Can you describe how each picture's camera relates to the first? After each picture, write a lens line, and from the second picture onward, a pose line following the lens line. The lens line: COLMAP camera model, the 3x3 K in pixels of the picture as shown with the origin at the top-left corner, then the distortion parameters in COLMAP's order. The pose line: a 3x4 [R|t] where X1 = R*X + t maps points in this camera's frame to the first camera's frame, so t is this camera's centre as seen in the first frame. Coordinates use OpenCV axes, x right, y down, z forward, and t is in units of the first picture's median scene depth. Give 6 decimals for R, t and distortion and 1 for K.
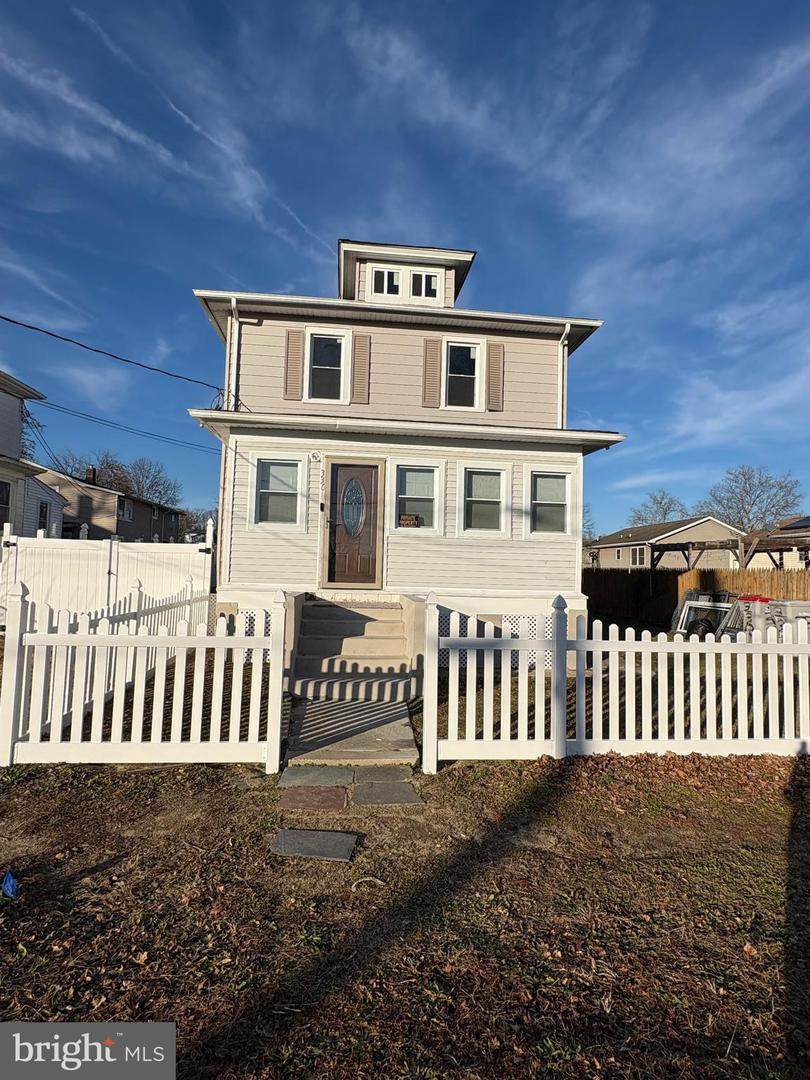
lens RADIAL K [[585.5, 0, 405.0], [0, 585.5, 540.0], [0, 0, 1]] dist [-0.003428, 0.032126]
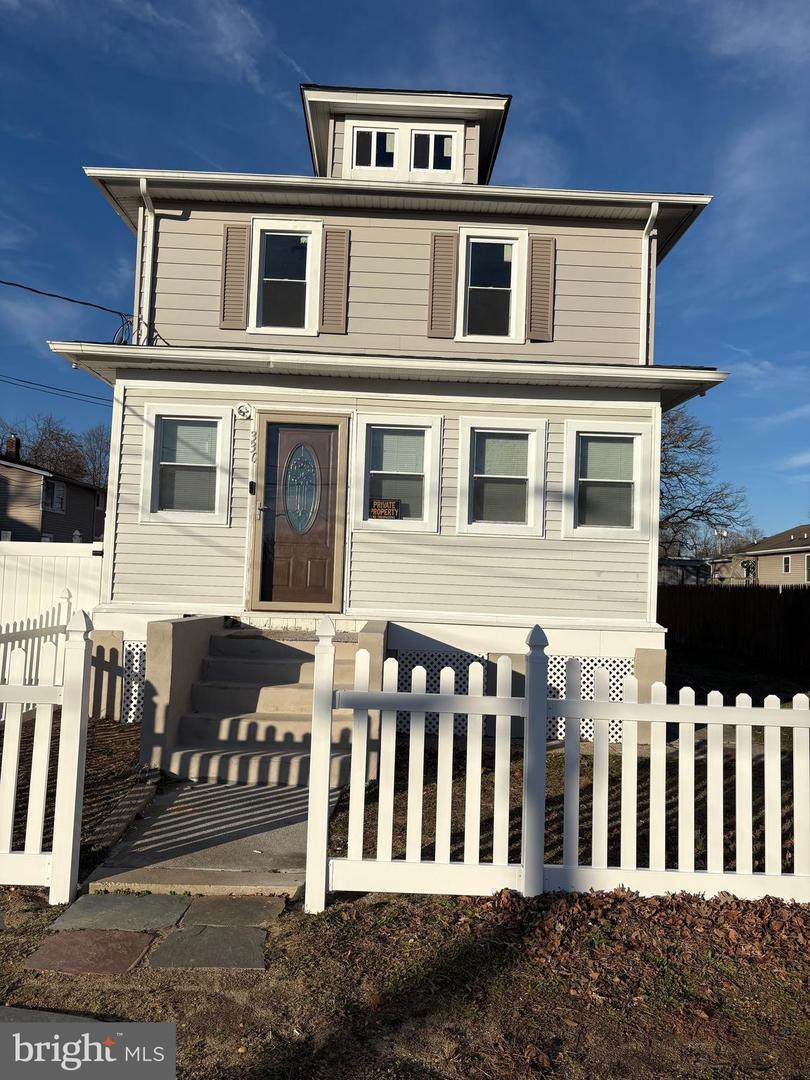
lens RADIAL K [[844.3, 0, 400.2], [0, 844.3, 542.7], [0, 0, 1]] dist [0.031885, -0.009853]
pose [[0.995764, 0.004806, -0.091825, 0.109259], [-0.004810, 0.999988, 0.000178, 0.004891], [0.091825, 0.000265, 0.995775, 0.061986]]
